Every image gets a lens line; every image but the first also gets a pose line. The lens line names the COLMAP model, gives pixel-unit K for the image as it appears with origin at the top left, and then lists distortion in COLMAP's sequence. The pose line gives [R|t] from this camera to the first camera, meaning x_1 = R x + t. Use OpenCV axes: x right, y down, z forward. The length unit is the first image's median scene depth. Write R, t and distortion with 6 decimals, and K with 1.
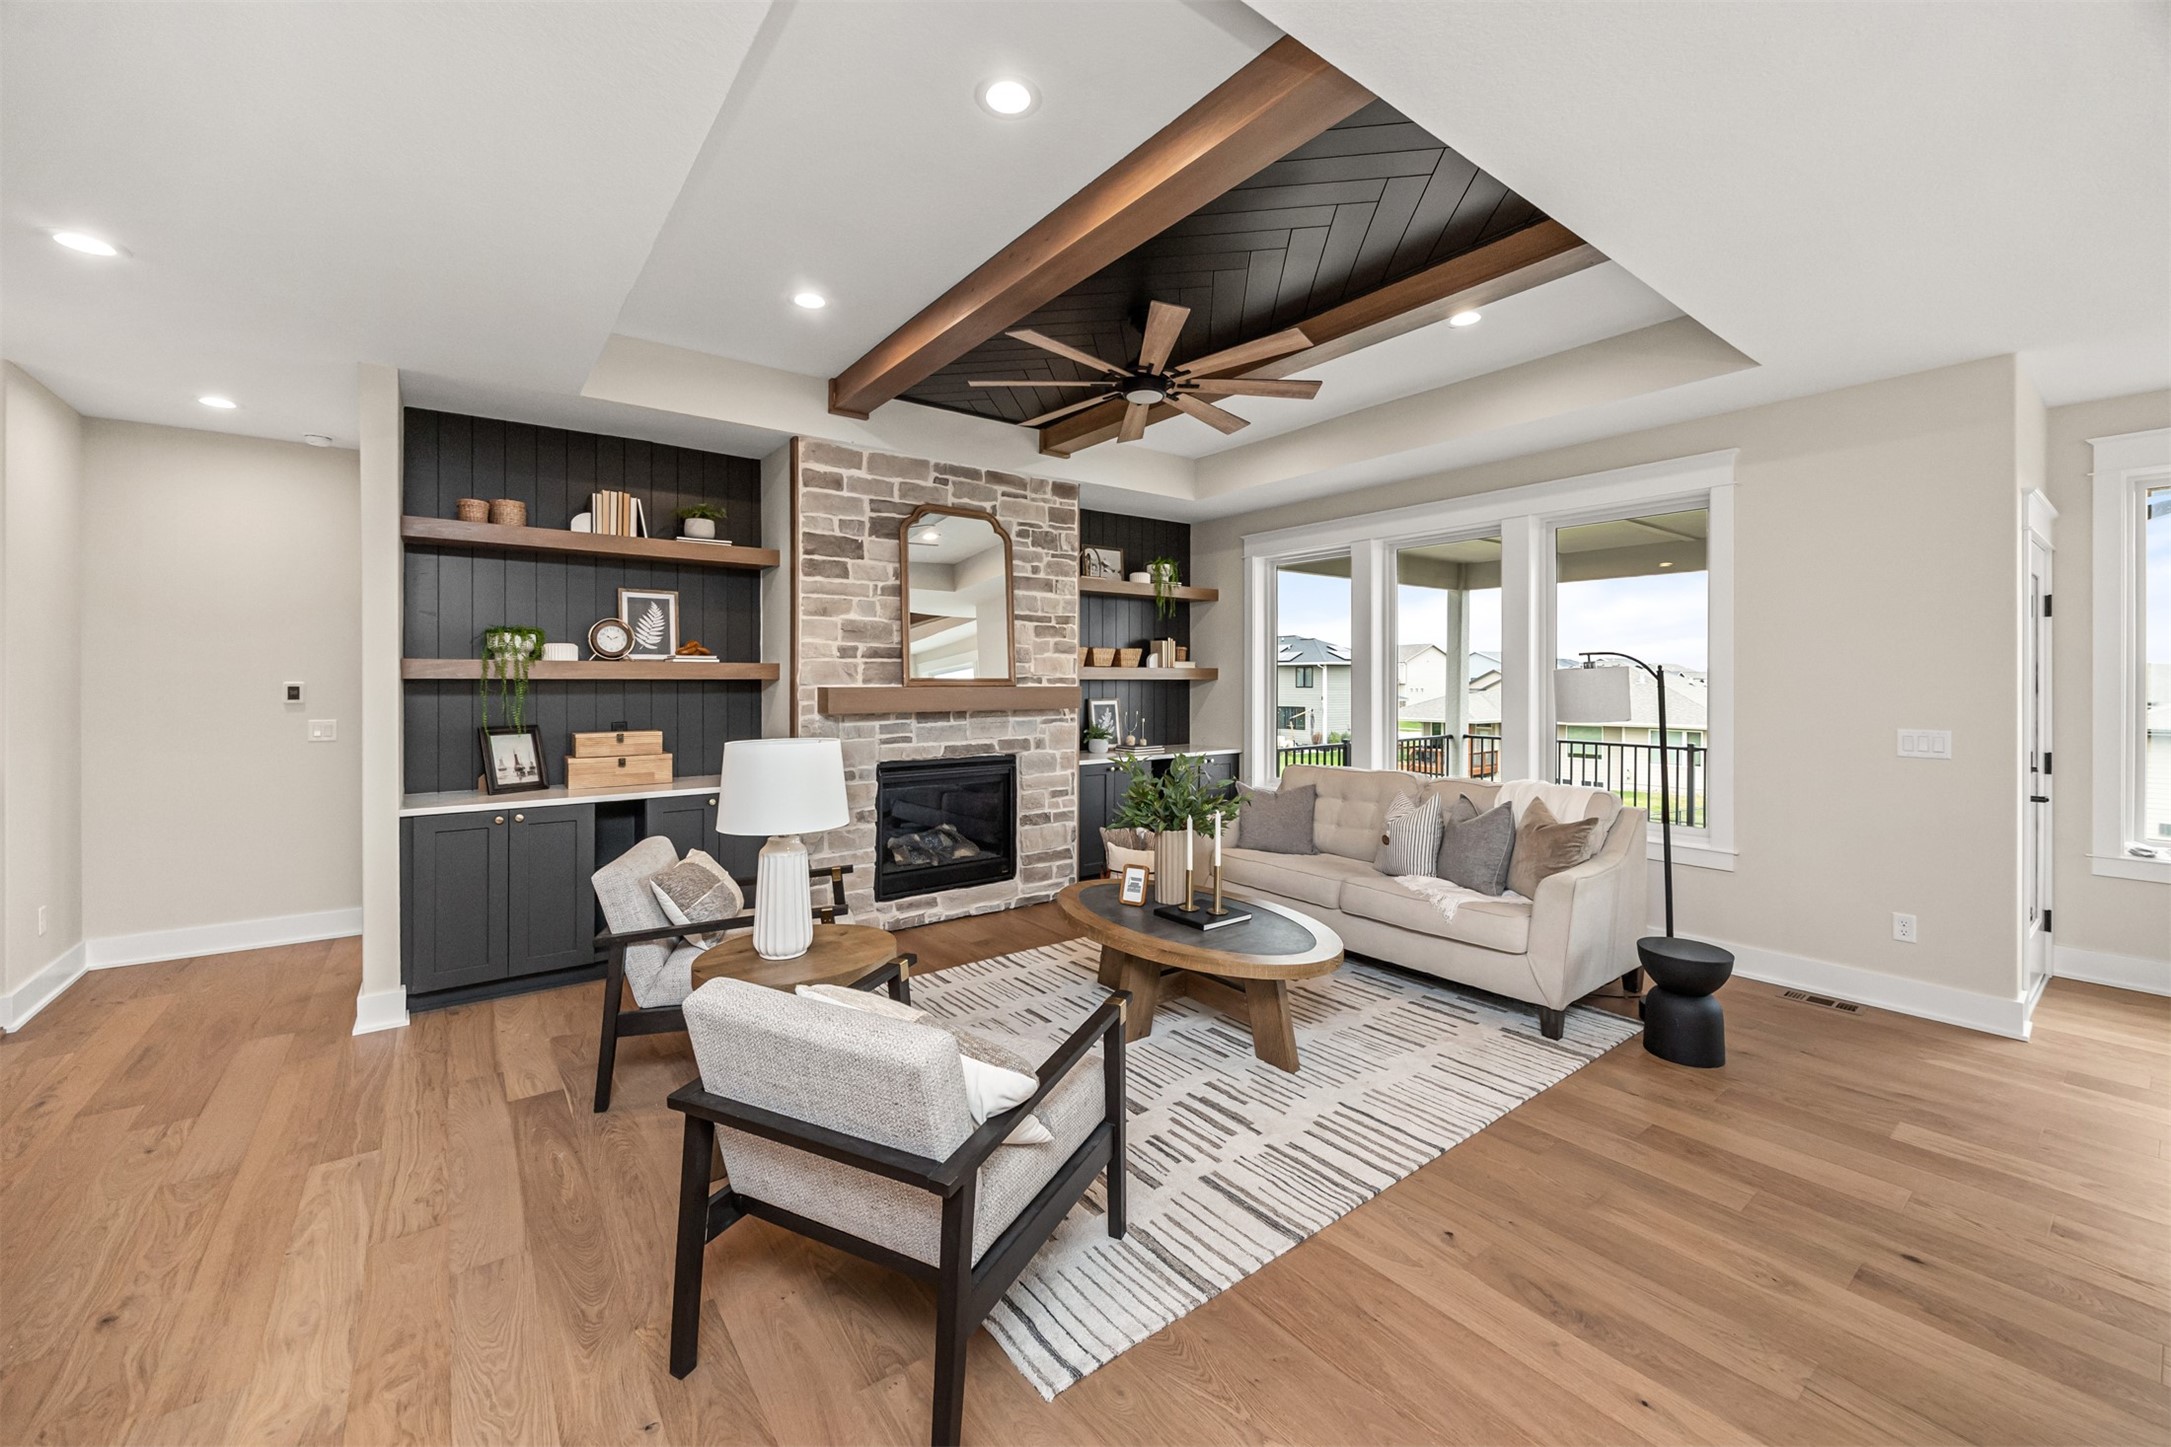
lens RADIAL K [[843.8, 0, 1072.5], [0, 843.8, 683.2], [0, 0, 1]] dist [-0.001295, -0.000263]
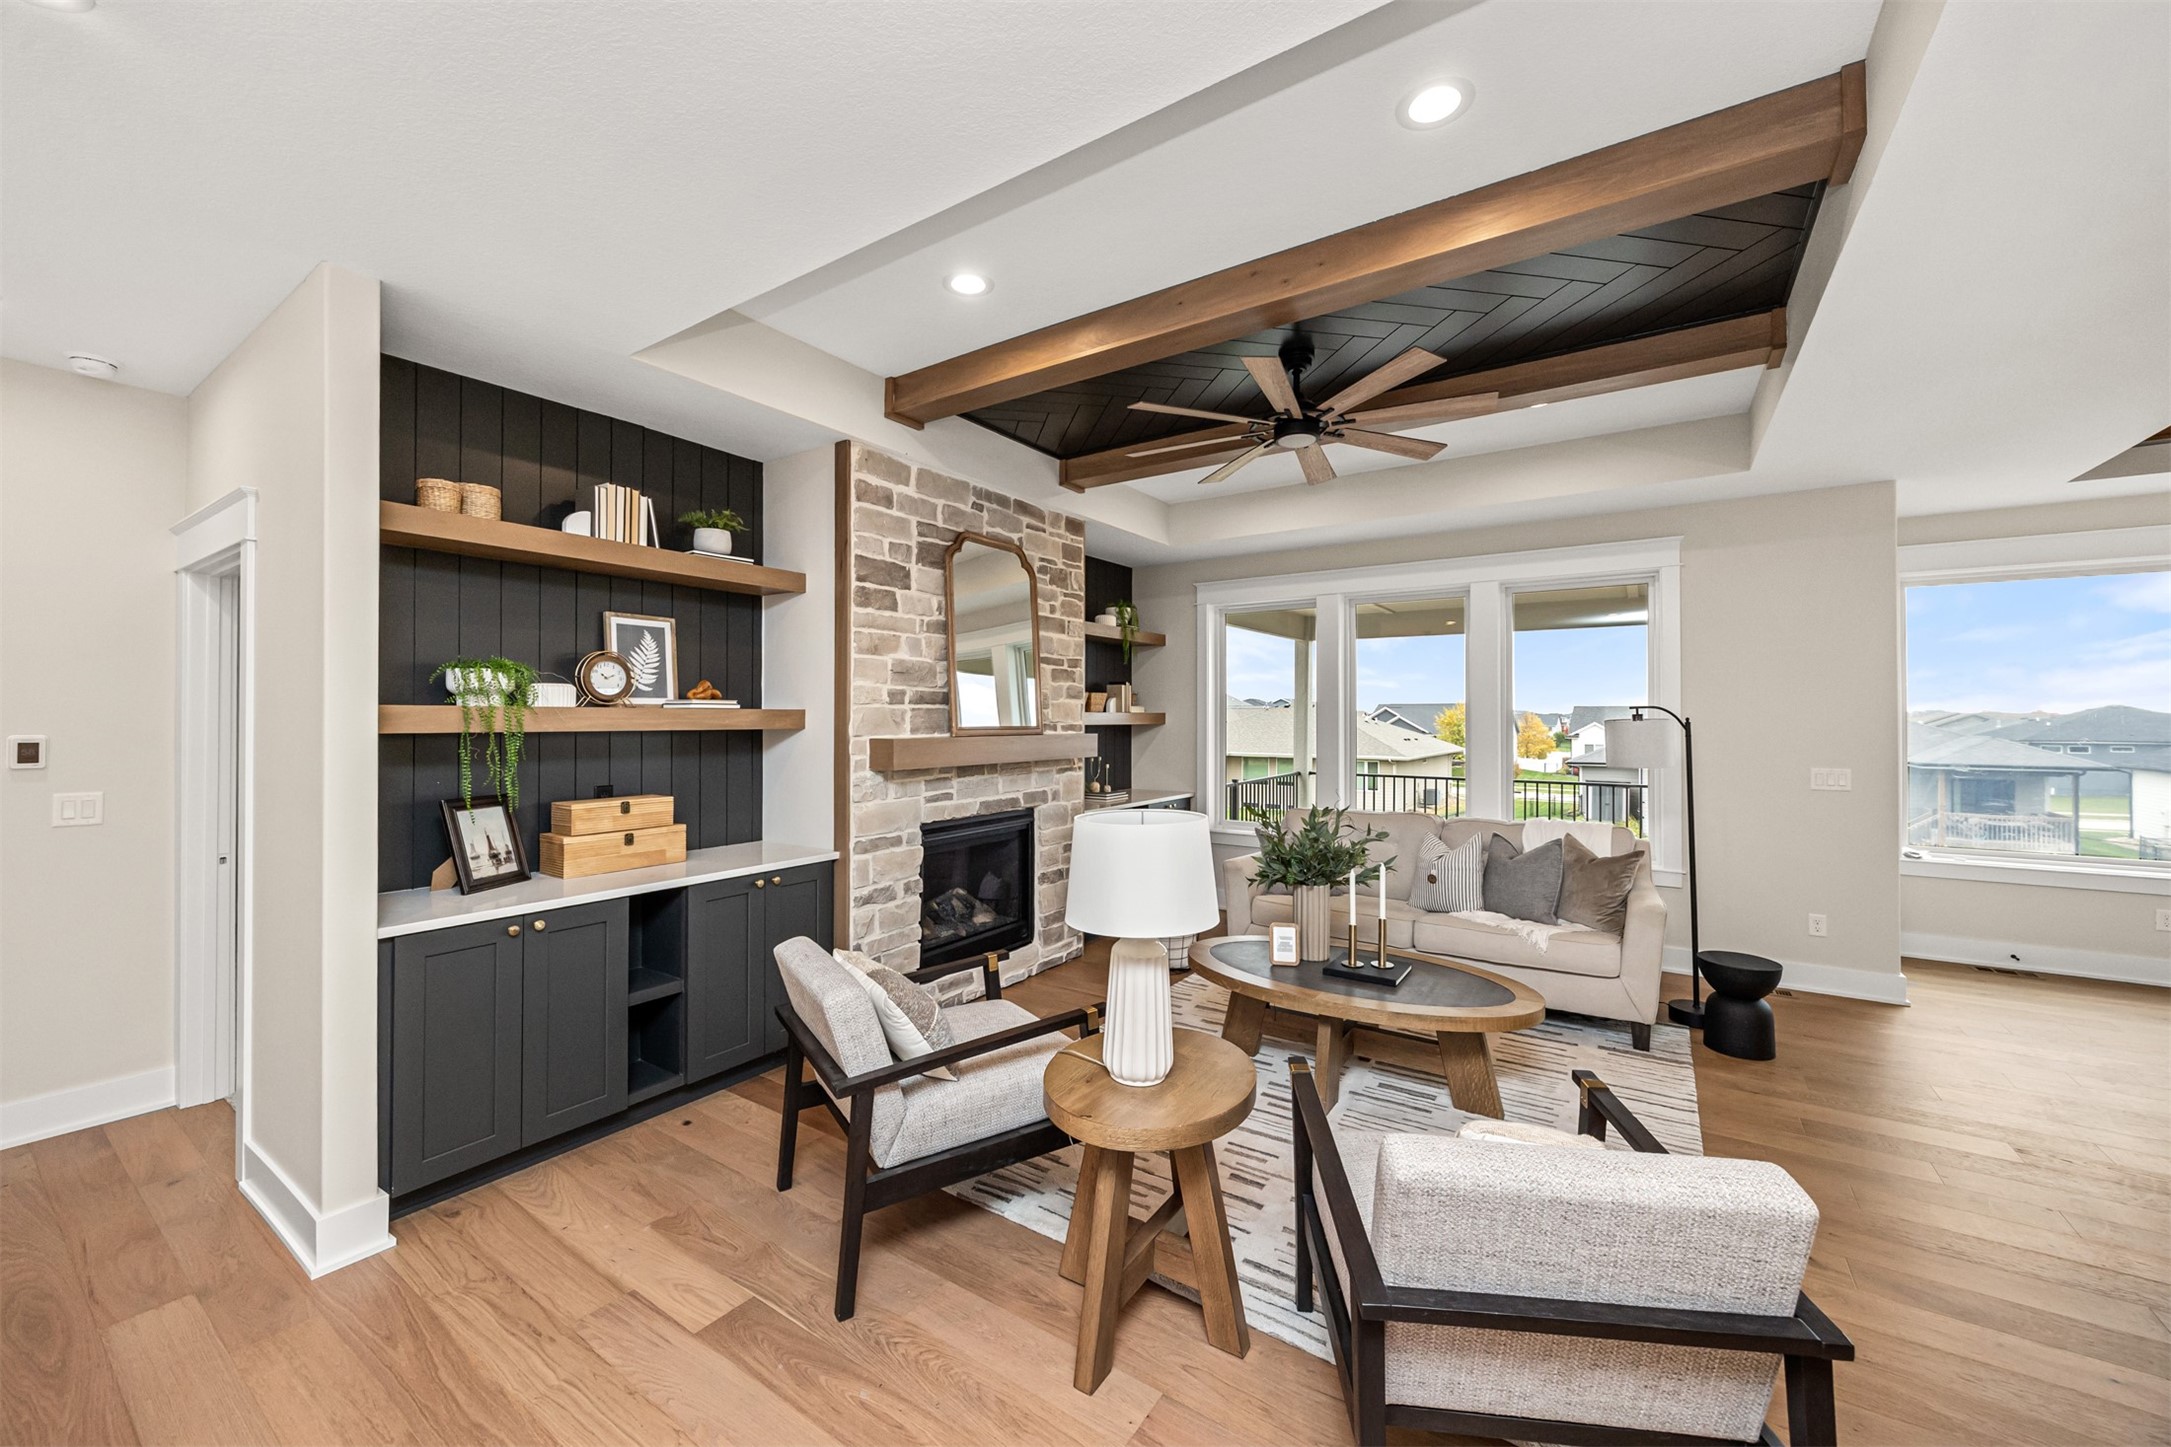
lens RADIAL K [[830.9, 0, 1078.0], [0, 830.9, 713.0], [0, 0, 1]] dist [-0.001617, -0.000061]
pose [[0.946388, 0.002884, 0.323020, -0.365128], [-0.000125, 0.999963, -0.008560, -0.013409], [-0.323033, 0.008061, 0.946353, 0.140430]]
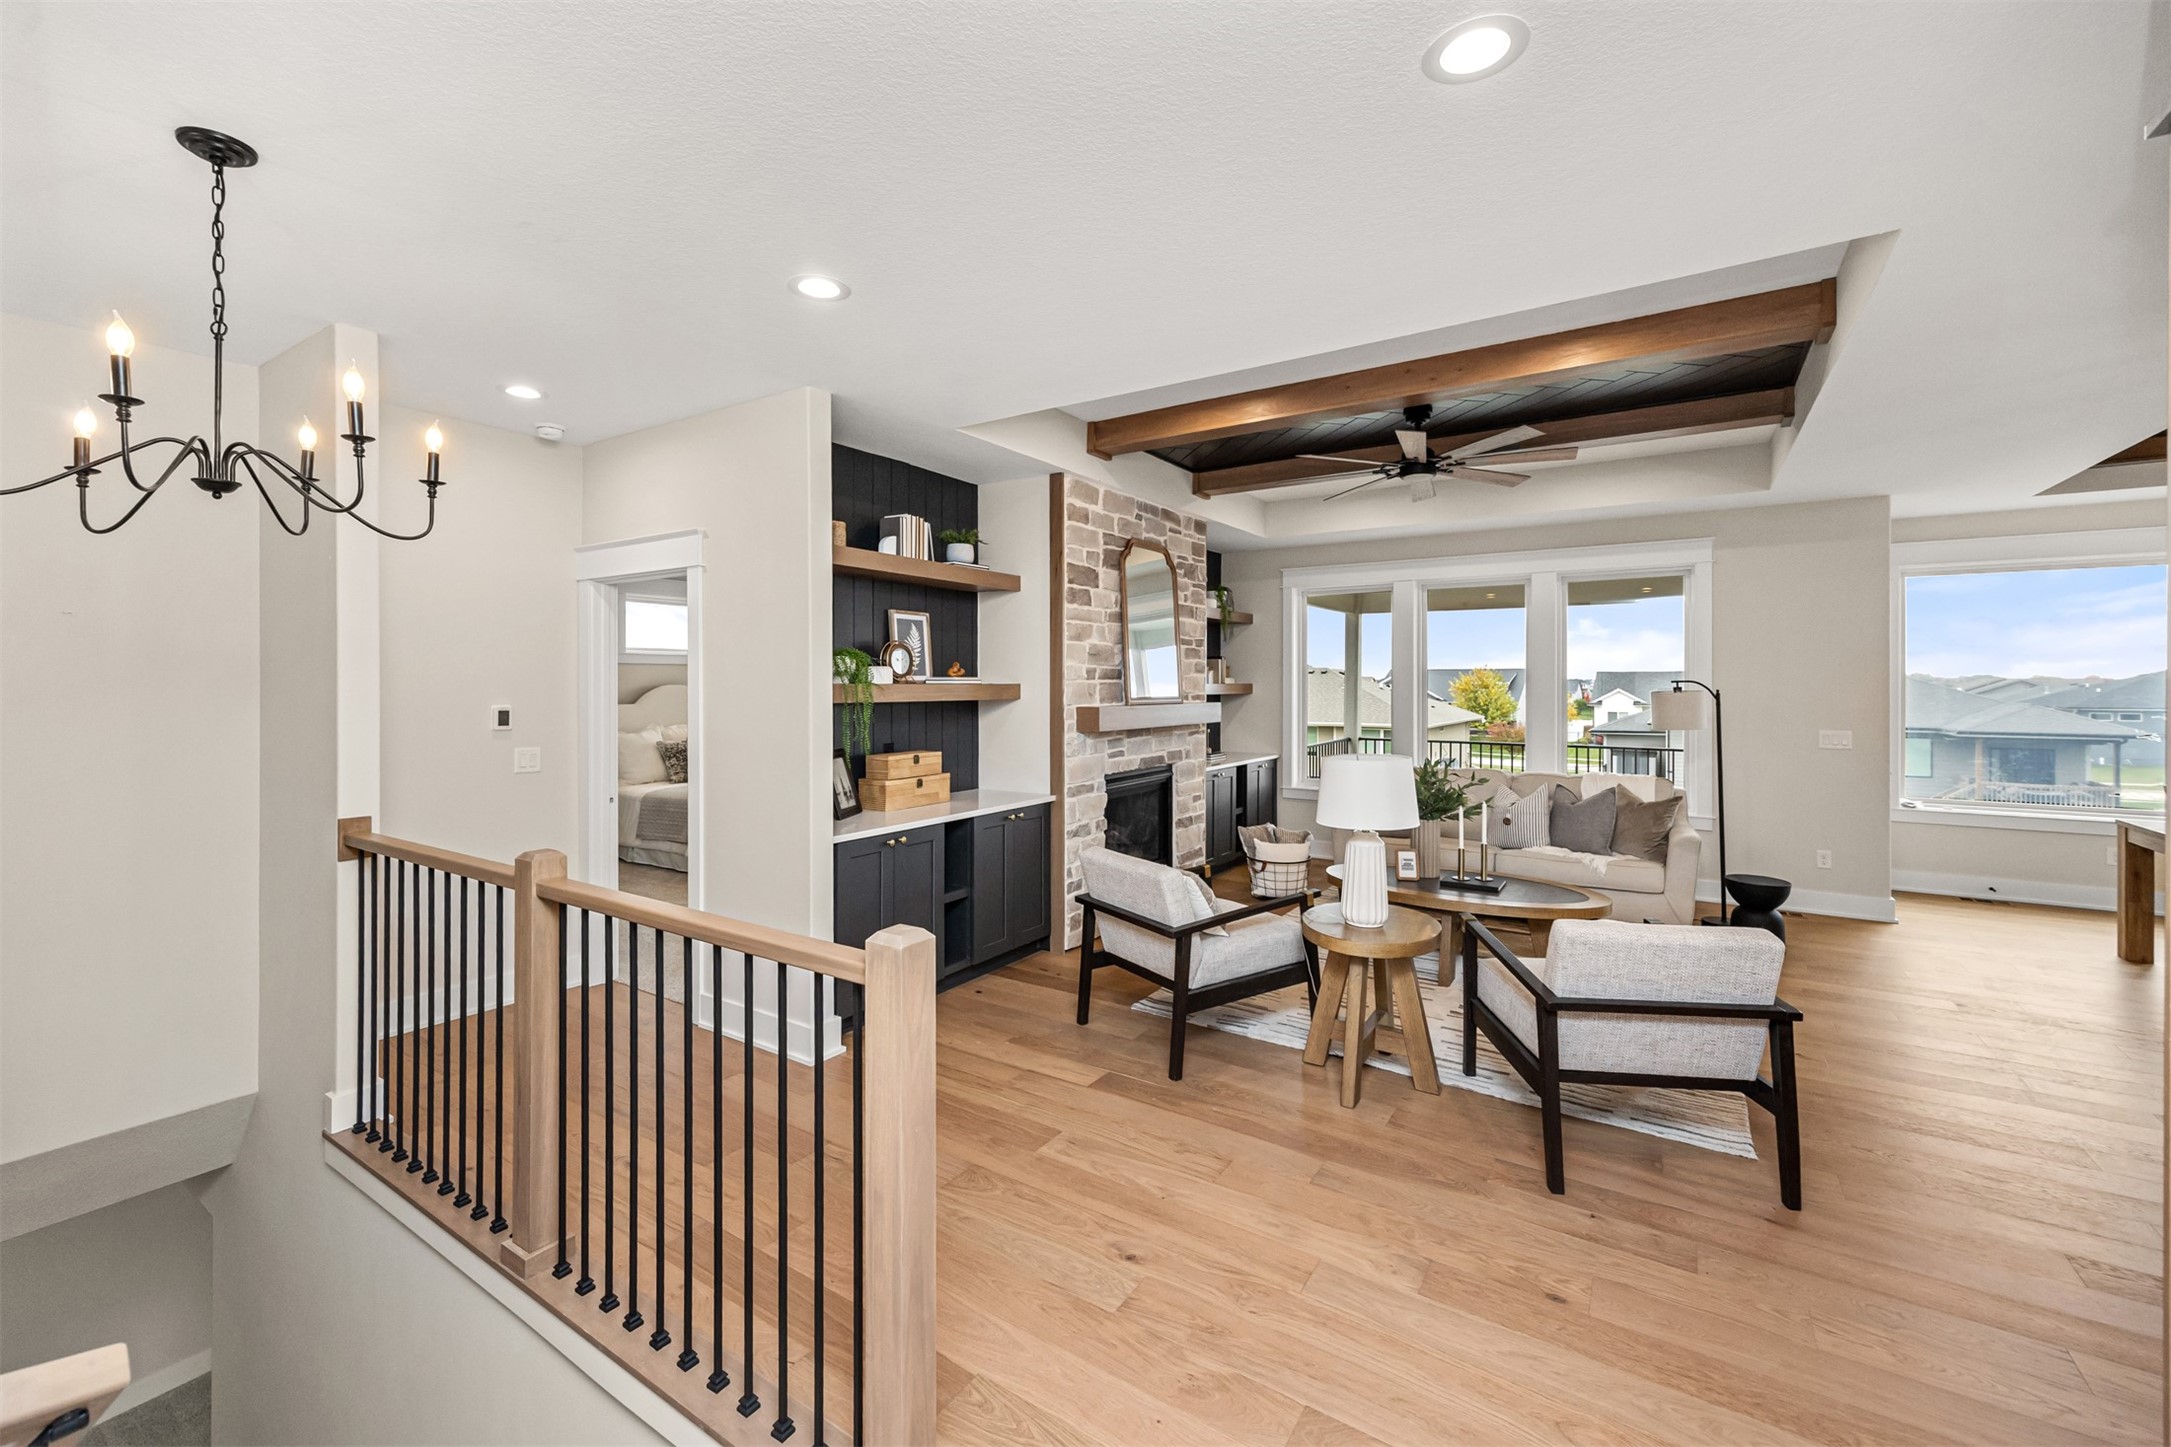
lens RADIAL K [[889.8, 0, 1075.9], [0, 889.8, 686.6], [0, 0, 1]] dist [0.011325, -0.000360]
pose [[0.942355, -0.000330, 0.334614, -0.666804], [0.000263, 1.000000, 0.000245, -0.020859], [-0.334614, -0.000143, 0.942355, -0.067997]]
